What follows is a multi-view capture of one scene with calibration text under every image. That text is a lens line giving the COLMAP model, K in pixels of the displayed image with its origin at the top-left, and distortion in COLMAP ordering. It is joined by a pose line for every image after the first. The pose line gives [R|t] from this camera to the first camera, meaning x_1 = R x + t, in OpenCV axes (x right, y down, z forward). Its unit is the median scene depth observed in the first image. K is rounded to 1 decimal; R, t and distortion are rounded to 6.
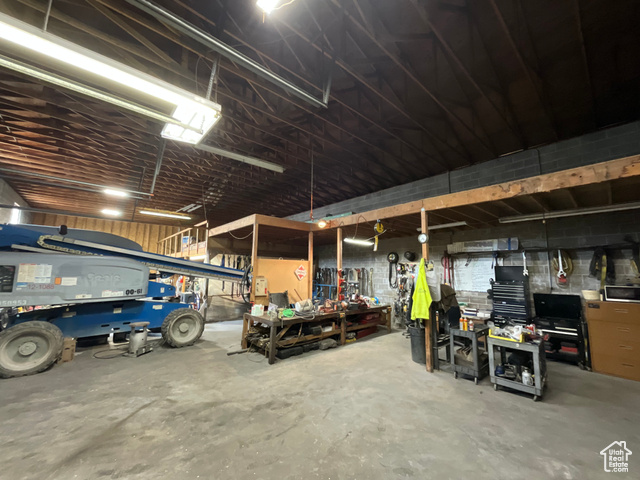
lens RADIAL K [[256.0, 0, 320.6], [0, 256.0, 240.7], [0, 0, 1]] dist [0.001924, 0.000052]
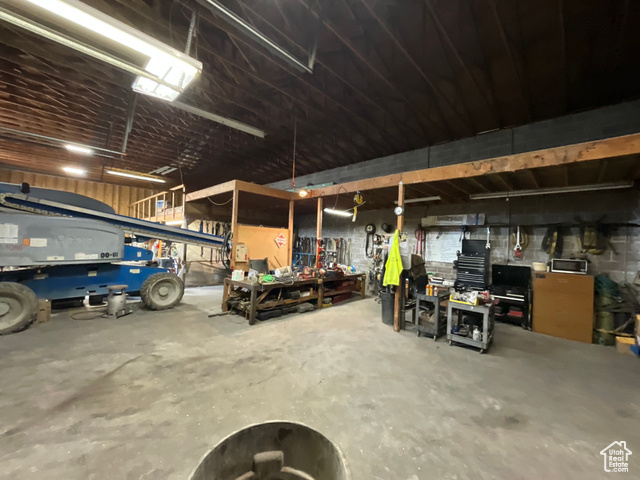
lens RADIAL K [[256.0, 0, 320.2], [0, 256.0, 240.2], [0, 0, 1]] dist [0.001924, 0.000052]
pose [[0.996414, 0.026867, 0.080228, -0.003799], [-0.035896, 0.992910, 0.113316, 0.002234], [-0.076614, -0.115790, 0.990315, -0.031905]]
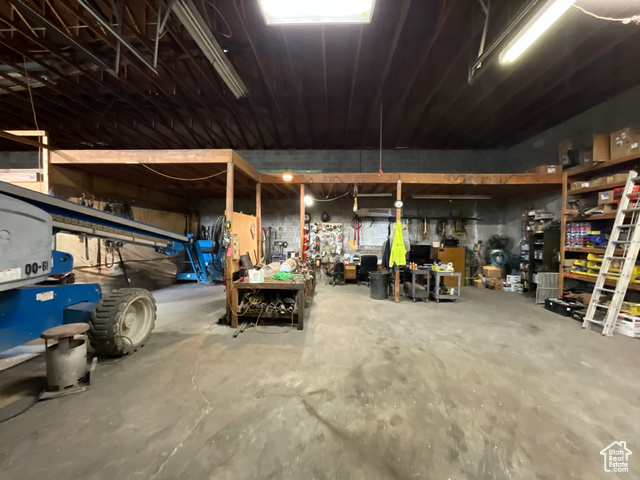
lens RADIAL K [[256.0, 0, 321.2], [0, 256.0, 239.7], [0, 0, 1]] dist [0.001924, 0.000052]
pose [[0.695294, -0.015610, 0.718556, -0.785805], [-0.091275, 0.989752, 0.109821, 0.059214], [-0.712906, -0.141945, 0.686743, 0.368601]]
